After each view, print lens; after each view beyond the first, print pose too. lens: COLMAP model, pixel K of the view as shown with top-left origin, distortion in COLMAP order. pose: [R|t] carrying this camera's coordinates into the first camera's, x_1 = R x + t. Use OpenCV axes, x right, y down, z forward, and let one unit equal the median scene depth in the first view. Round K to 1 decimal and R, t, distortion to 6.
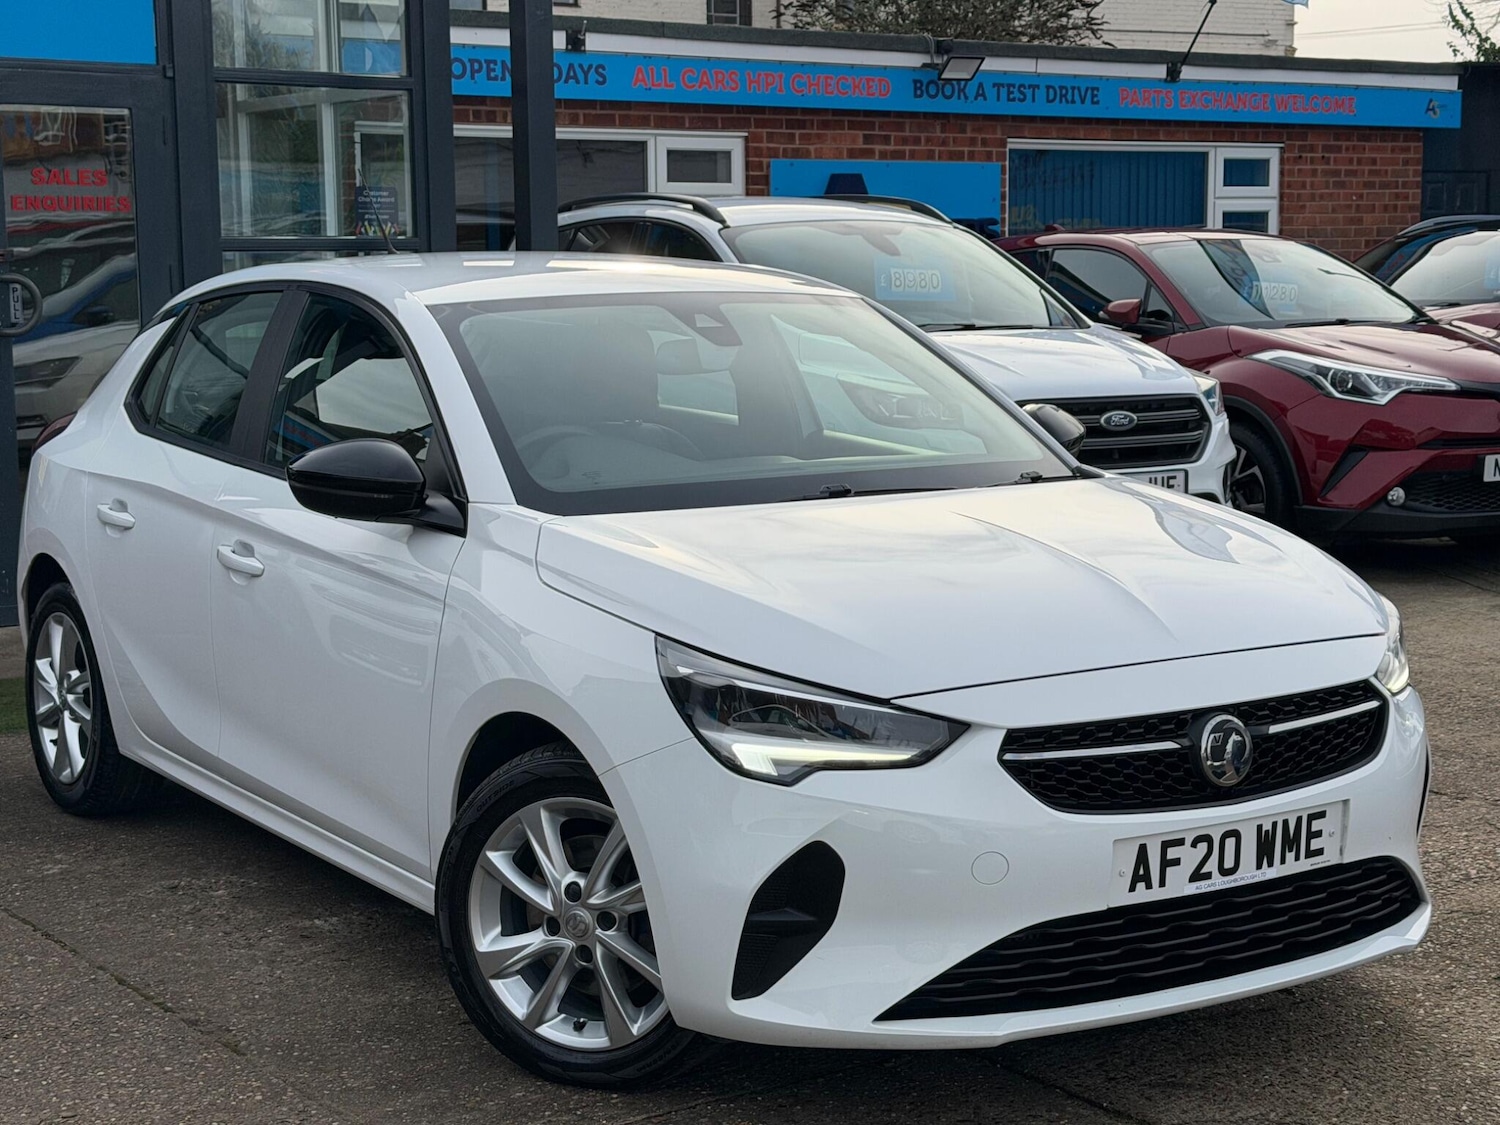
lens RADIAL K [[2507.5, 0, 757.4], [0, 2507.5, 554.4], [0, 0, 1]] dist [0.137636, 0.000000]
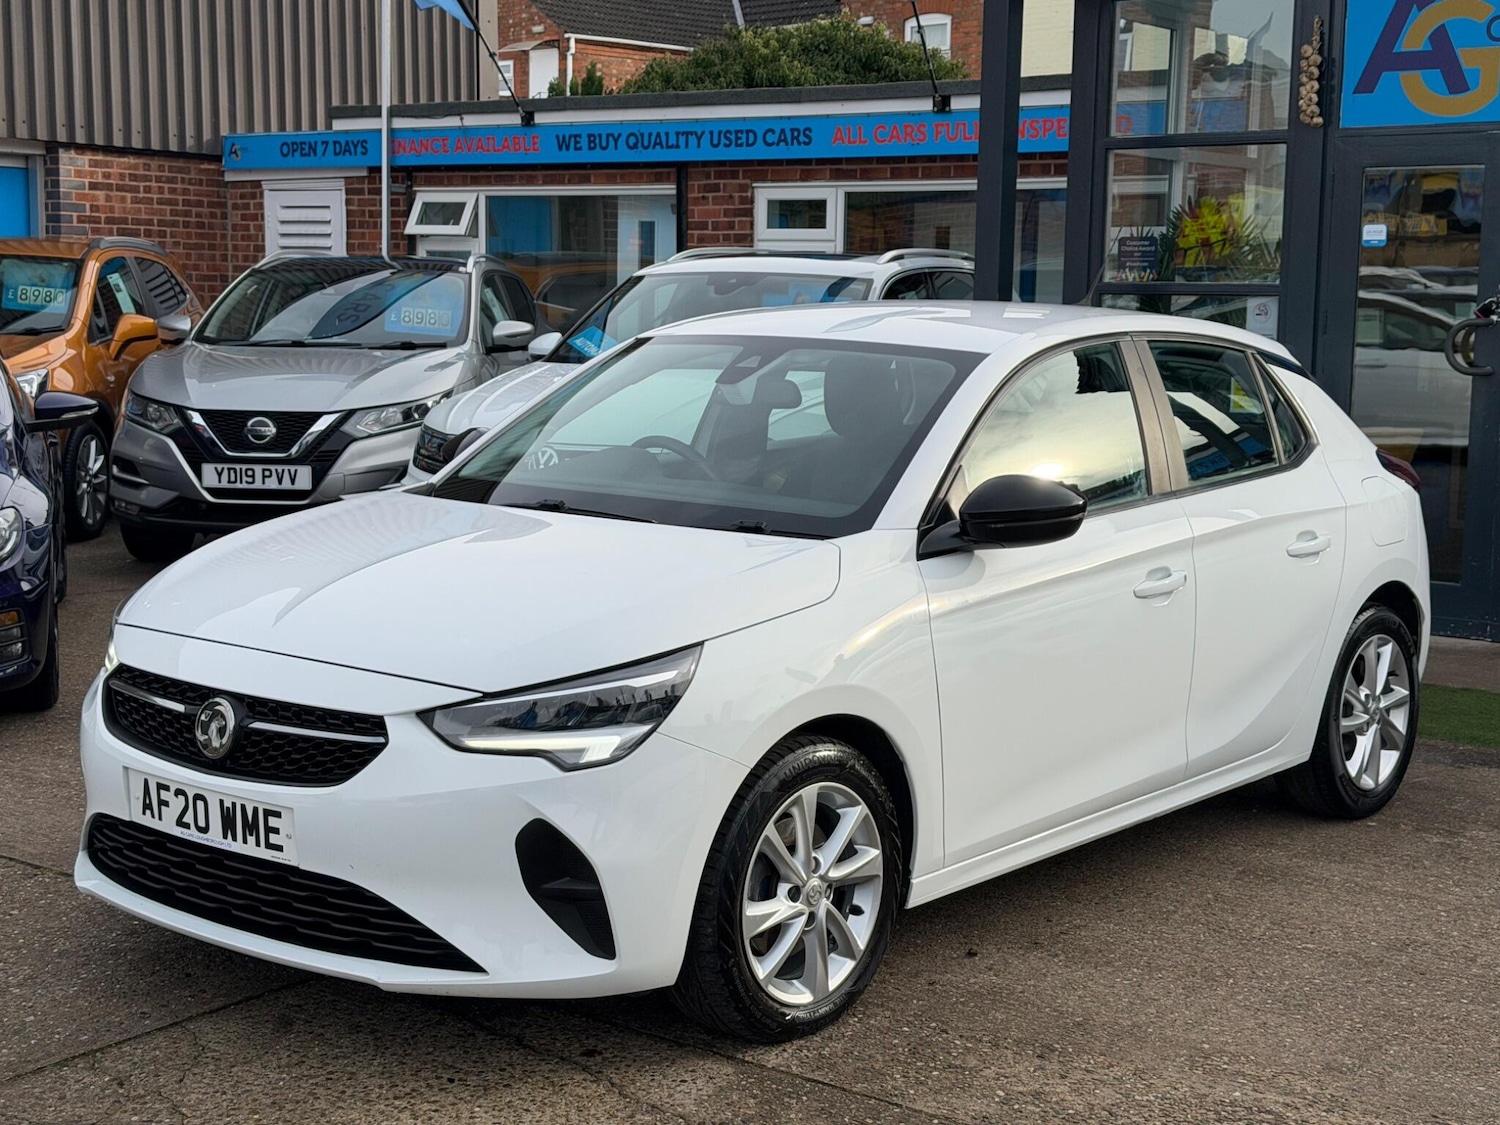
lens RADIAL K [[2051.4, 0, 743.4], [0, 2051.4, 563.5], [0, 0, 1]] dist [0.089458, 0.000000]
pose [[0.314458, 0.141660, -0.938642, 1.102761], [-0.134113, 0.985514, 0.103805, -0.120382], [0.939750, 0.093242, 0.328901, 0.895829]]
